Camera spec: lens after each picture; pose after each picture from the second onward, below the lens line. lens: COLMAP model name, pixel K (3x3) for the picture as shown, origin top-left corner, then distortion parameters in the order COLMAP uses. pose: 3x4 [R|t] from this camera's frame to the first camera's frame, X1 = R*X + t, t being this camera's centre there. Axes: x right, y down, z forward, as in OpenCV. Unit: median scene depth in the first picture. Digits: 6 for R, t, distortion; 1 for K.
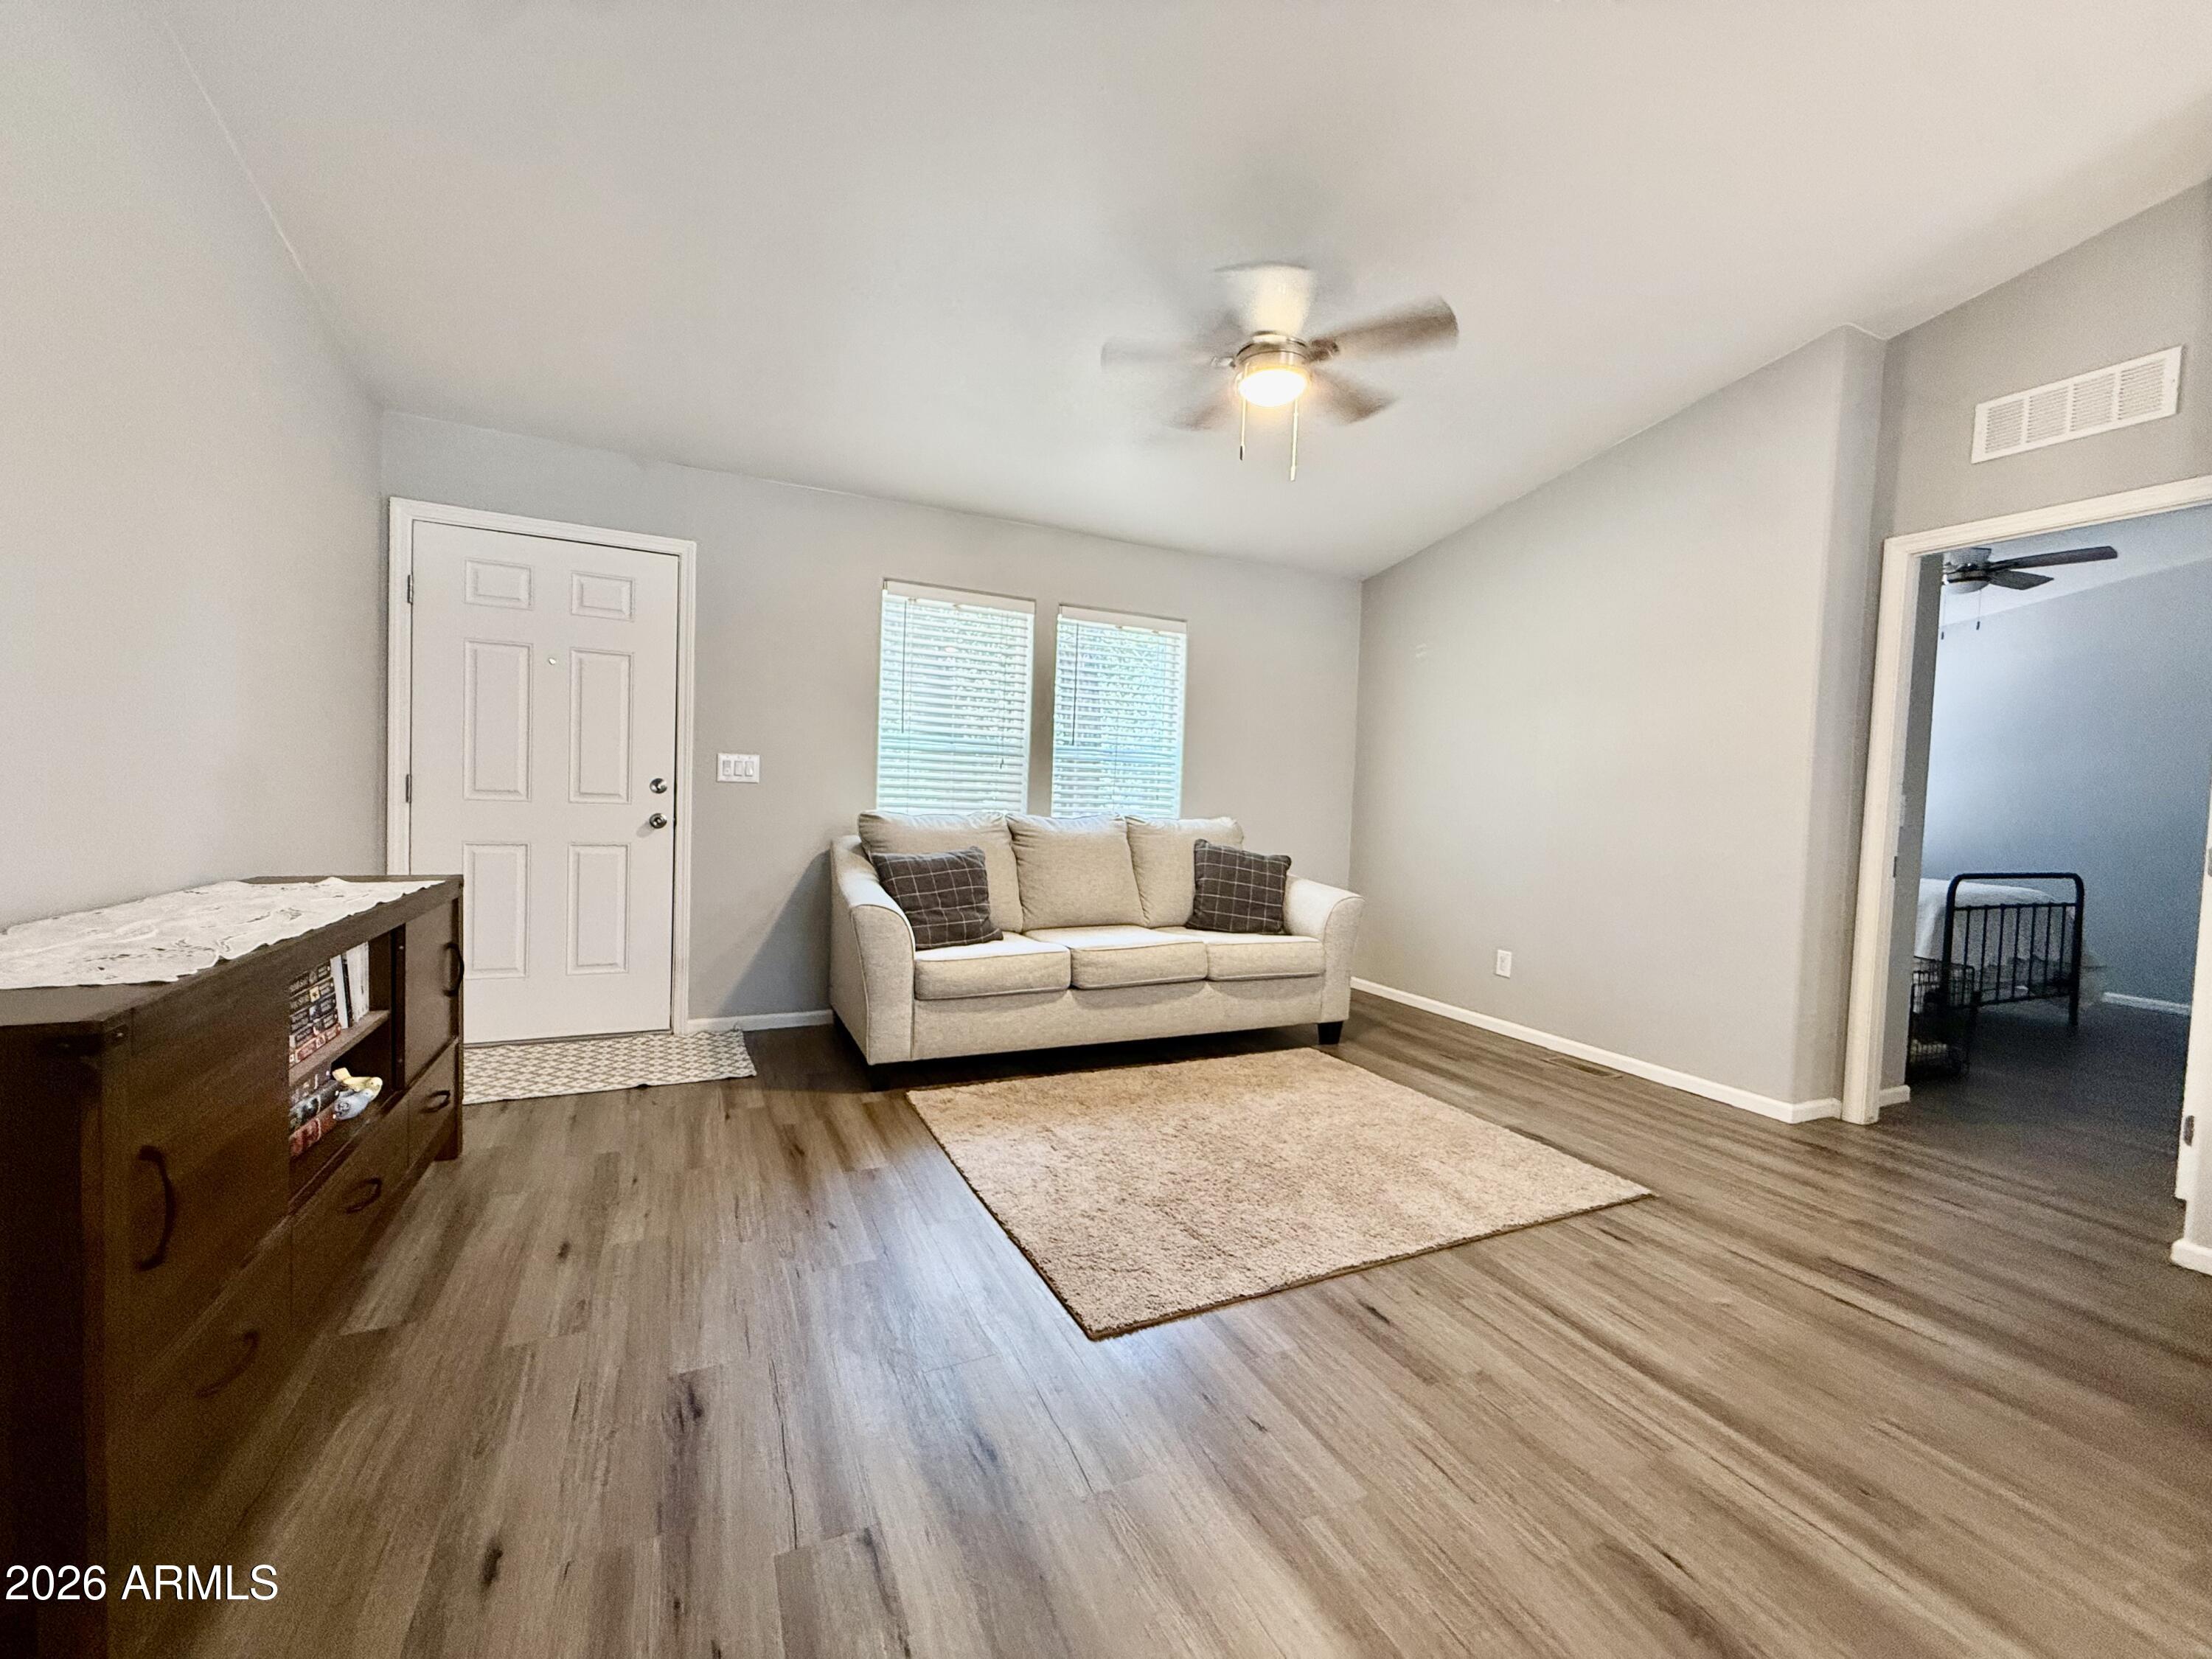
lens RADIAL K [[875.3, 0, 1106.0], [0, 875.3, 829.5], [0, 0, 1]] dist [-0.001218, 0.000203]
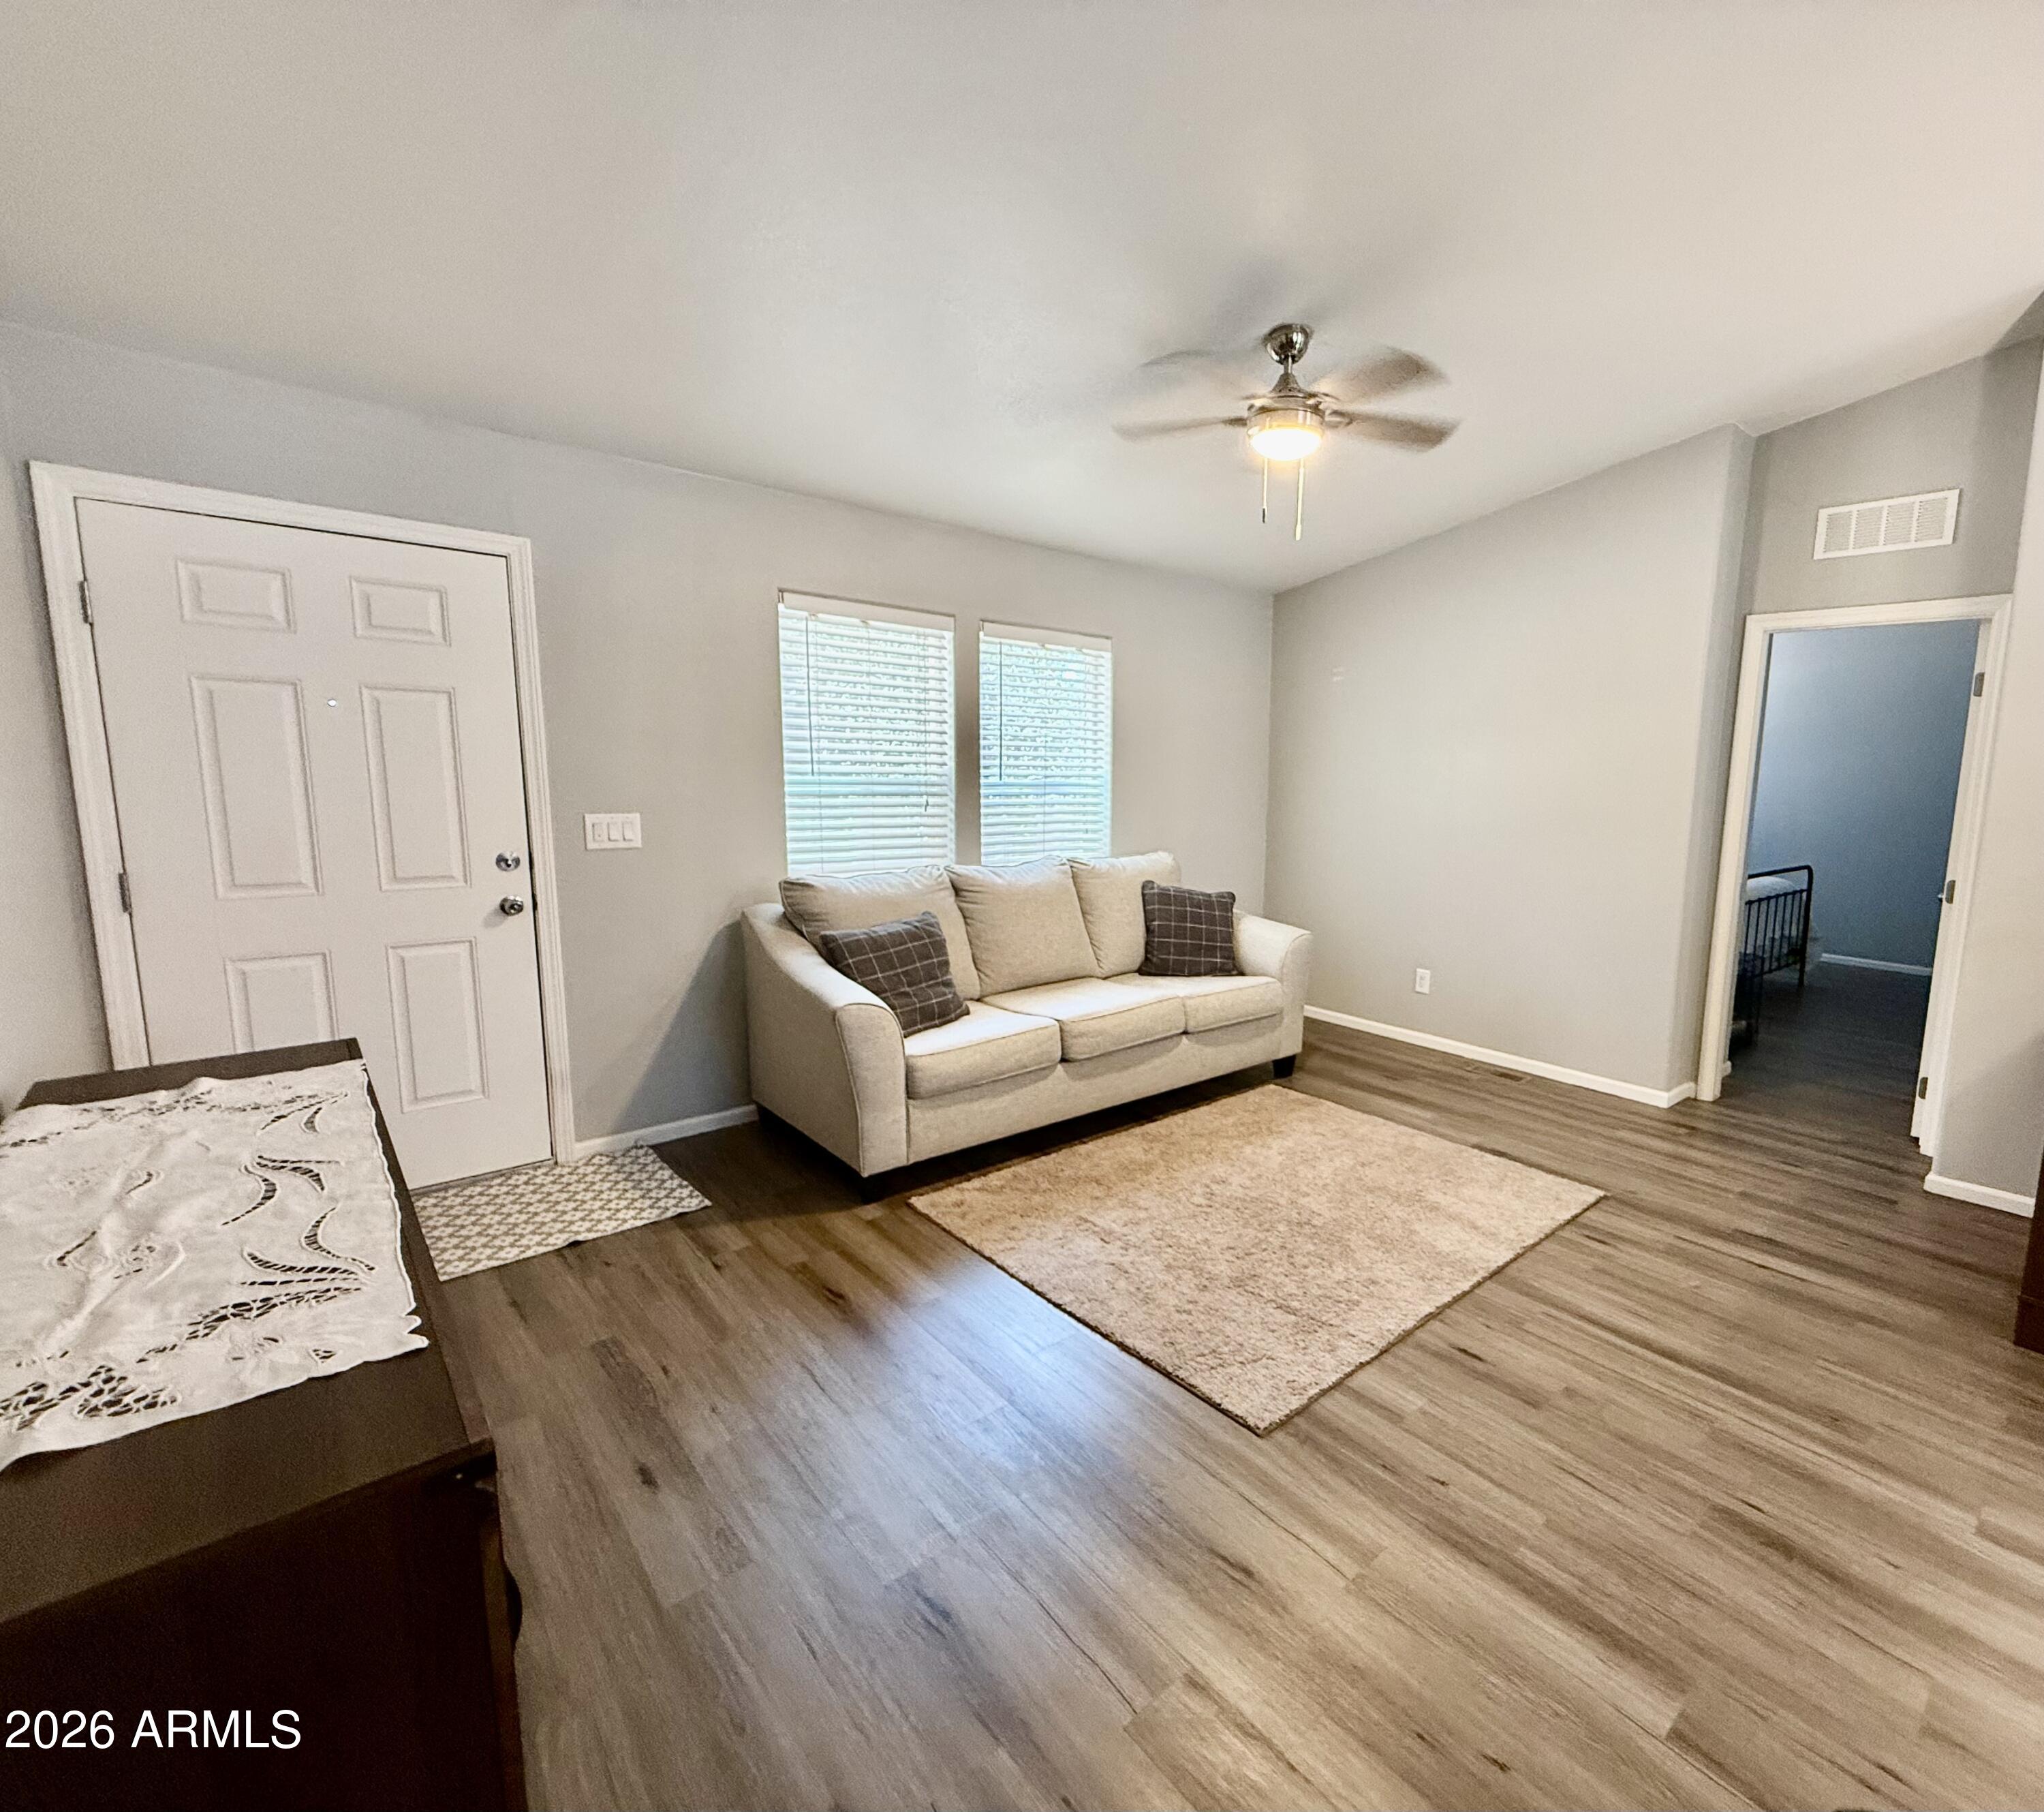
lens RADIAL K [[952.4, 0, 1209.7], [0, 952.4, 907.3], [0, 0, 1]] dist [-0.000272, -0.000183]
pose [[0.945375, -0.057914, 0.320798, -0.220678], [0.021629, 0.993067, 0.115541, -0.105850], [-0.325266, -0.102291, 0.940074, -0.005158]]
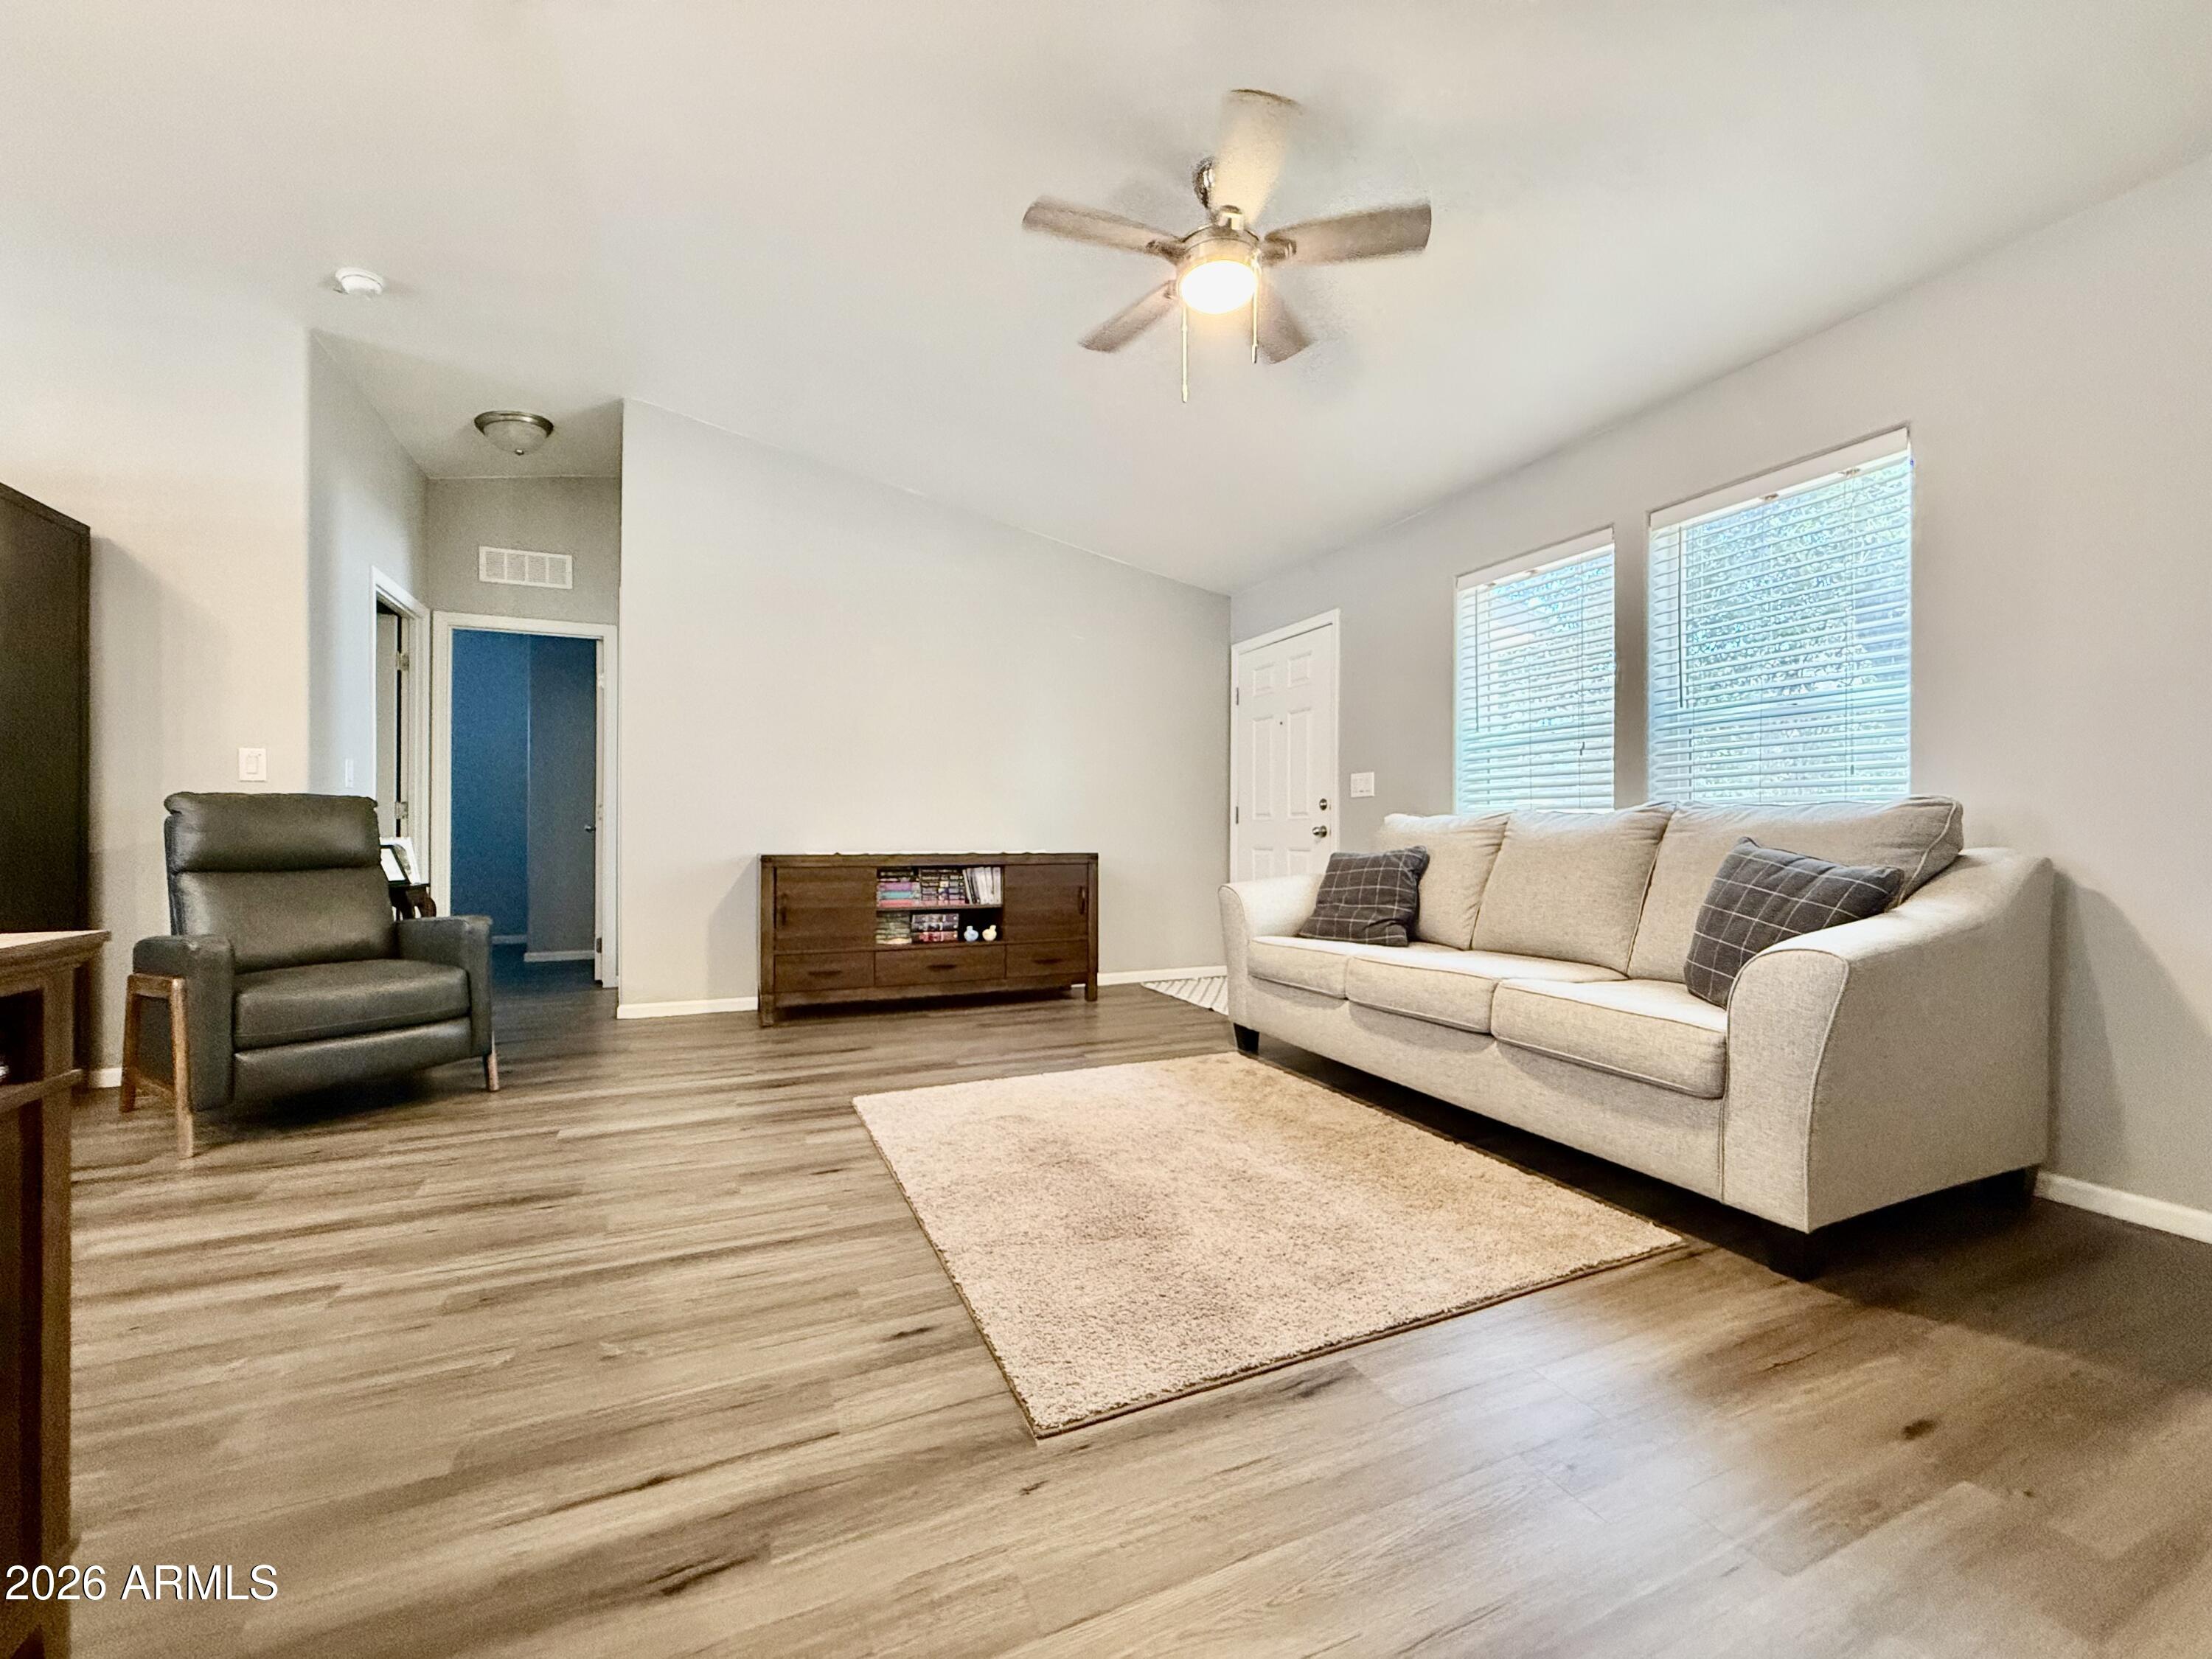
lens RADIAL K [[883.2, 0, 1097.4], [0, 883.2, 831.0], [0, 0, 1]] dist [0.001205, 0.000134]
pose [[-0.028660, -0.039053, -0.998826, 0.907325], [-0.039291, 0.998508, -0.037913, 0.059464], [0.998817, 0.038158, -0.030151, 0.808954]]
